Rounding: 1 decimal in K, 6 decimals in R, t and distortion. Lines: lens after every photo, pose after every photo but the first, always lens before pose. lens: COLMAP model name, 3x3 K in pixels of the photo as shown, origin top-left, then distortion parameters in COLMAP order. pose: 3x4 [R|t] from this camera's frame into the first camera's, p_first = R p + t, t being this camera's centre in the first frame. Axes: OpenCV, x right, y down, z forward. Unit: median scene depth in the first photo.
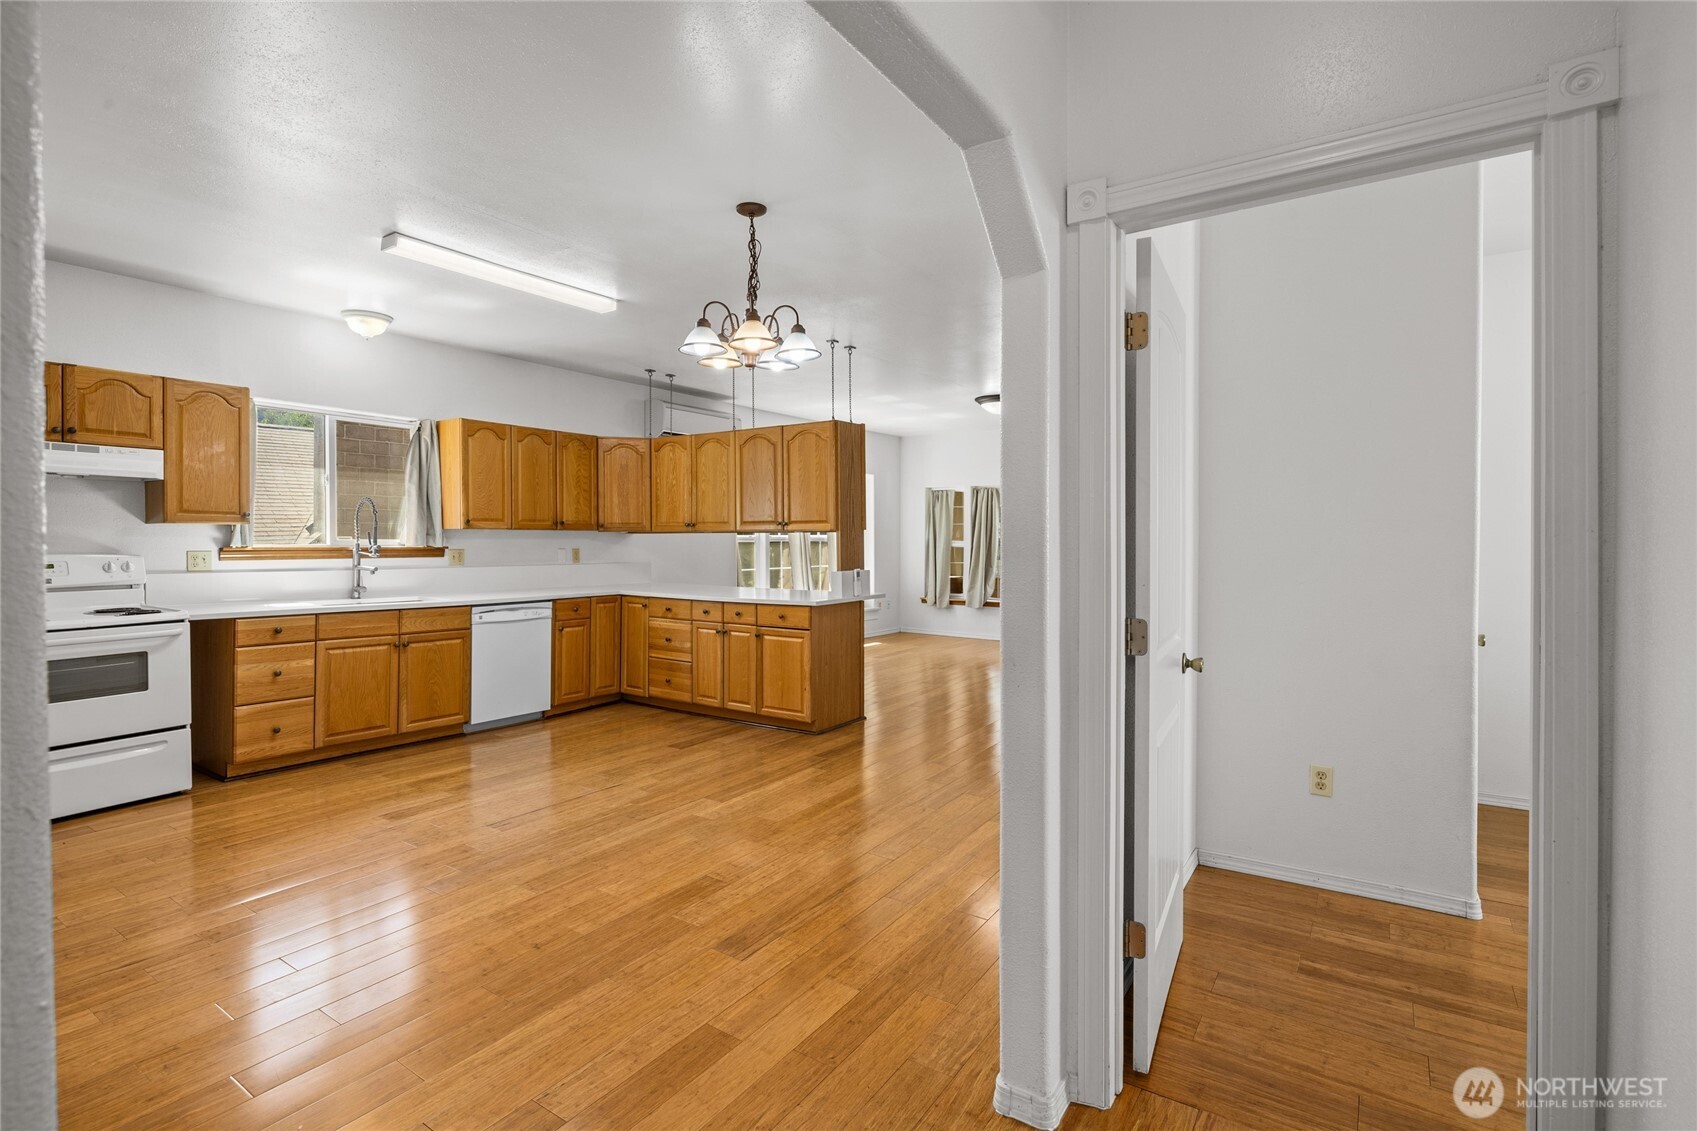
lens RADIAL K [[824.4, 0, 863.8], [0, 824.4, 555.1], [0, 0, 1]] dist [-0.003354, 0.002877]
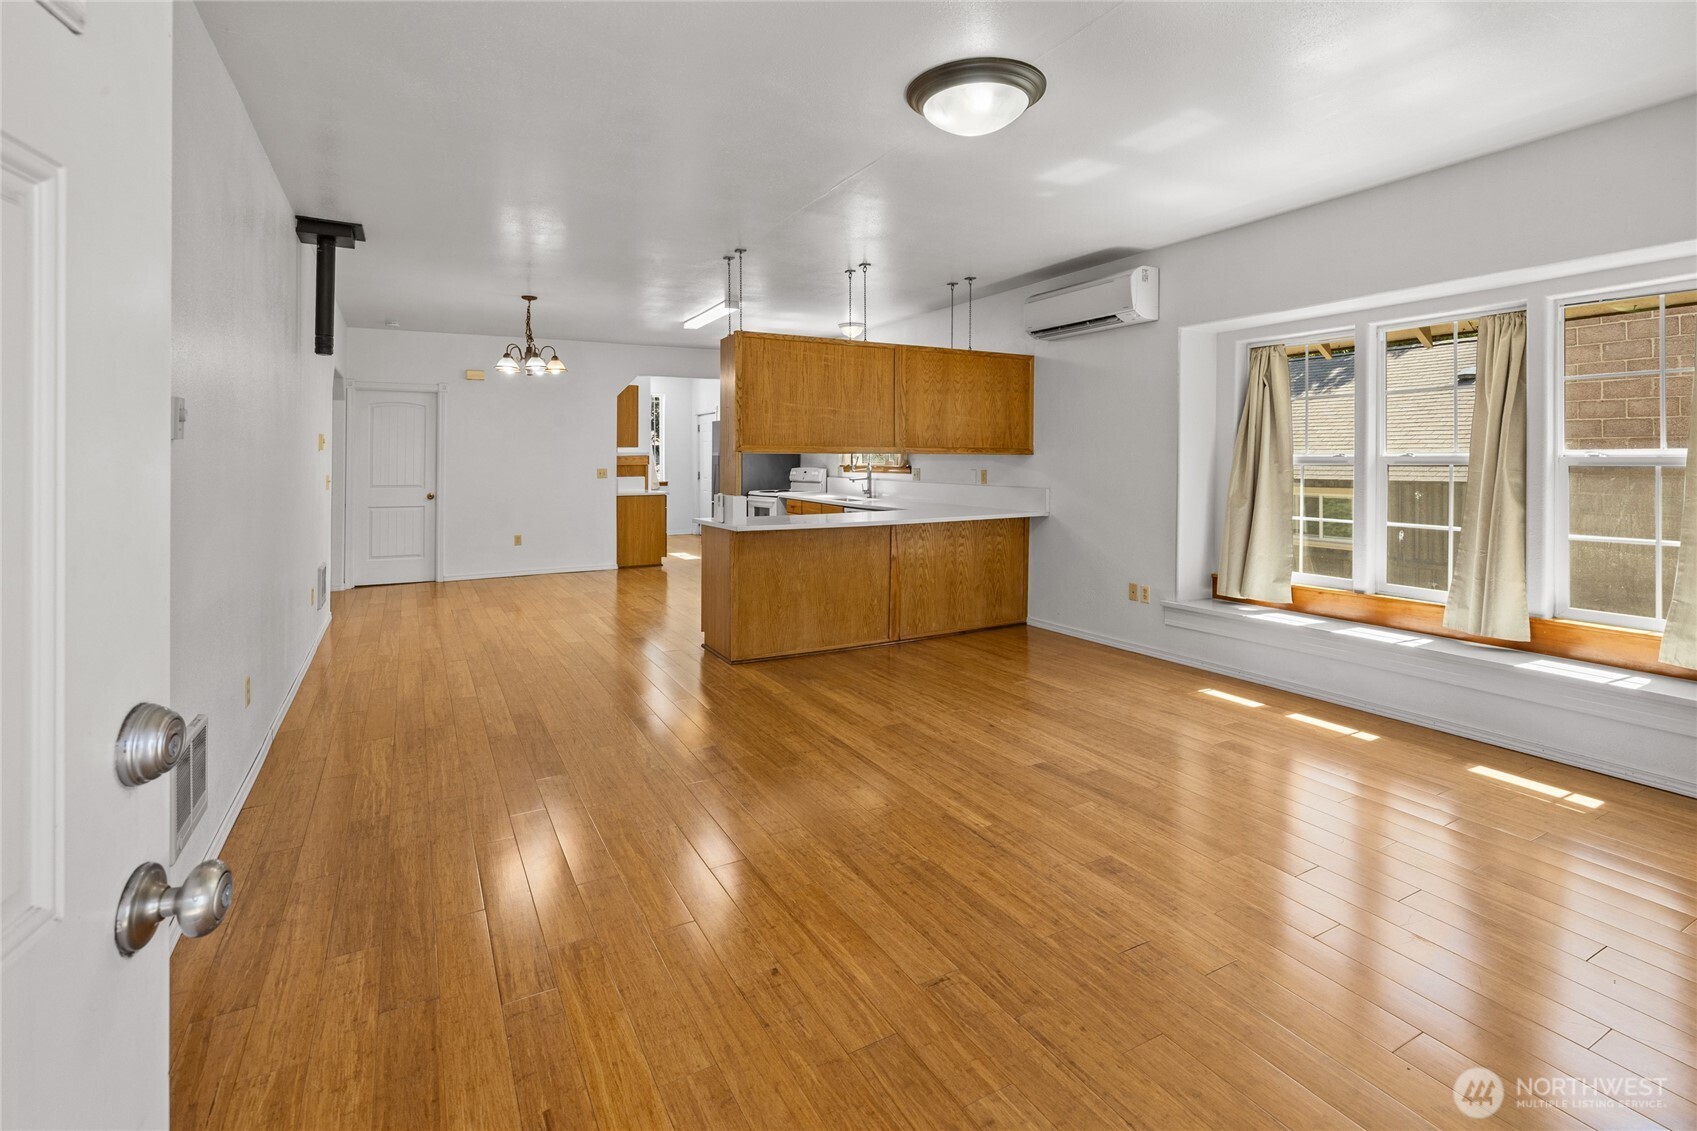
lens RADIAL K [[826.3, 0, 852.4], [0, 826.3, 457.4], [0, 0, 1]] dist [-0.005891, 0.001471]
pose [[-0.491892, -0.001674, -0.870655, 0.818644], [-0.014510, 0.999875, 0.006276, -0.036278], [0.870535, 0.015720, -0.491855, 1.794424]]
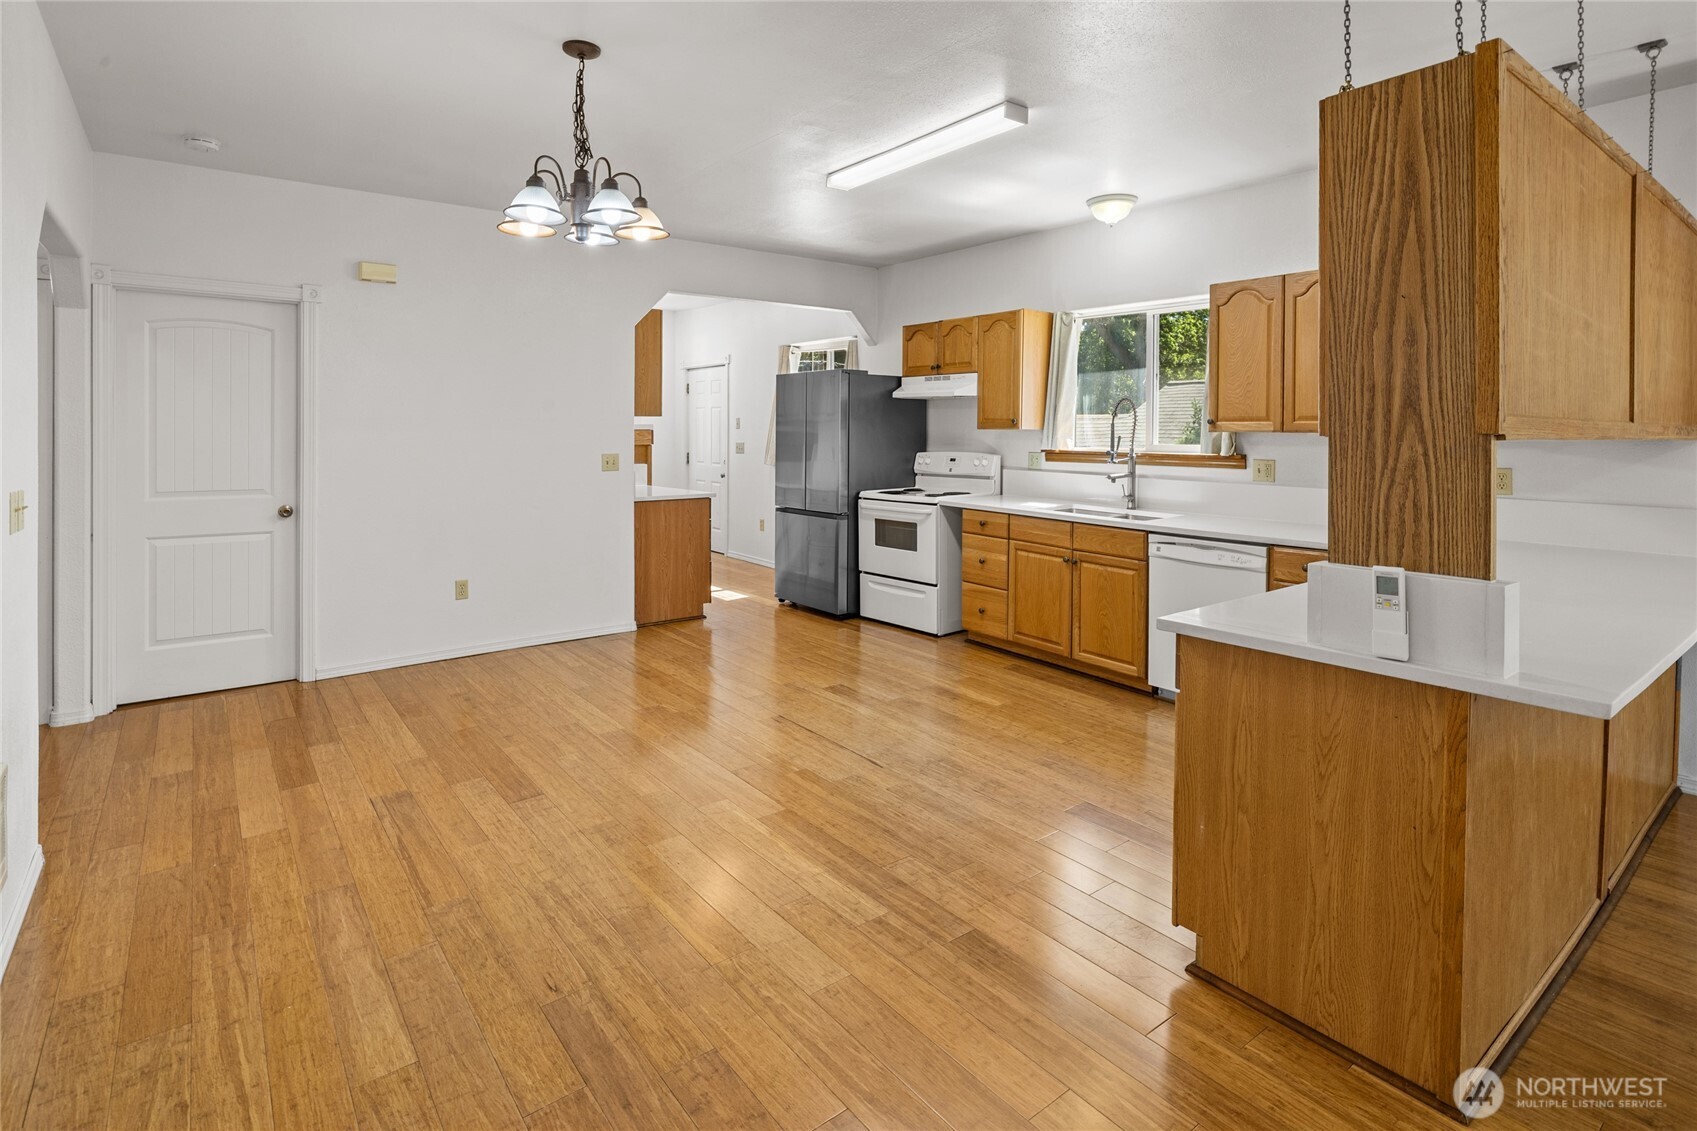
lens RADIAL K [[861.0, 0, 856.3], [0, 861.0, 449.1], [0, 0, 1]] dist [-0.011935, 0.004690]
pose [[-0.344392, 0.018046, -0.938653, 0.391949], [-0.021630, 0.999397, 0.027149, -0.033630], [0.938577, 0.029653, -0.343794, 1.057864]]
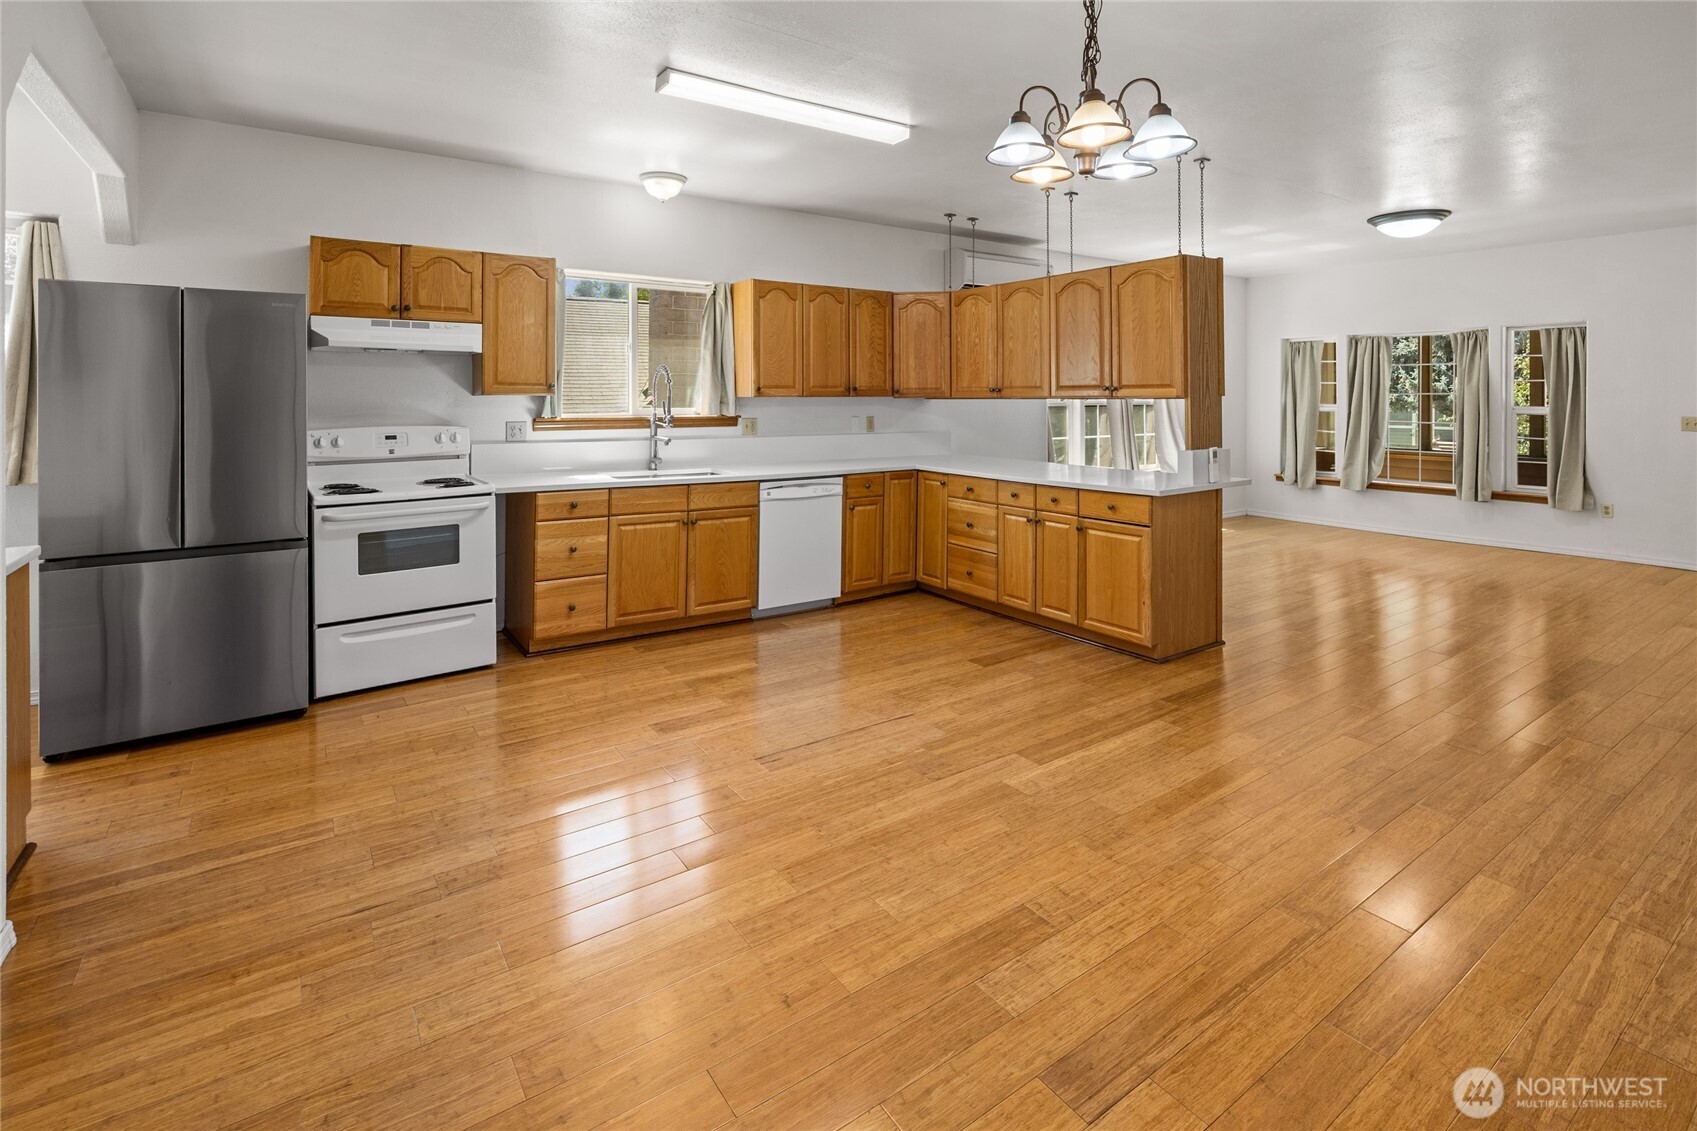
lens RADIAL K [[826.3, 0, 839.3], [0, 826.3, 402.9], [0, 0, 1]] dist [-0.005891, 0.001471]
pose [[0.925382, -0.000229, -0.379035, -0.044901], [-0.004442, 0.999925, -0.011449, -0.016230], [0.379009, 0.012278, 0.925312, 0.184209]]
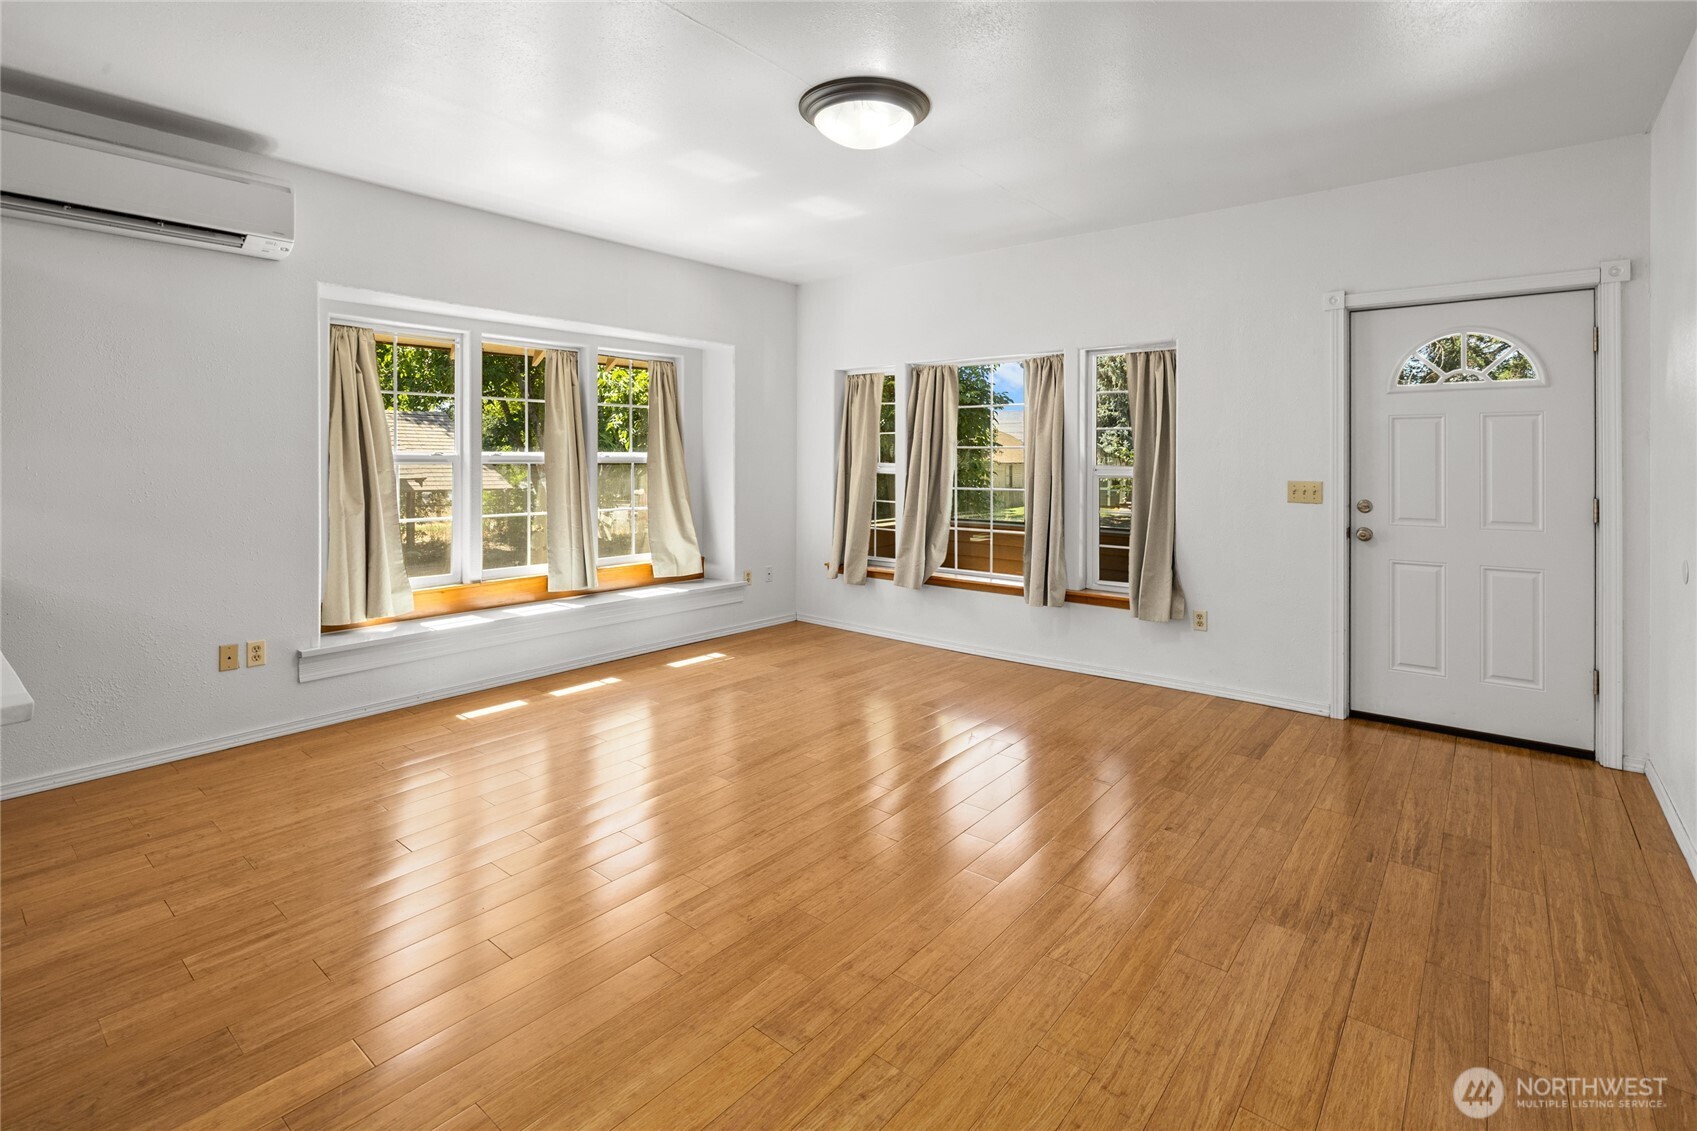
lens RADIAL K [[826.3, 0, 831.9], [0, 826.3, 460.8], [0, 0, 1]] dist [-0.005891, 0.001471]
pose [[0.993595, 0.002111, -0.112978, 0.308850], [-0.004242, 0.999818, -0.018623, -0.017856], [0.112918, 0.018983, 0.993423, 0.961382]]
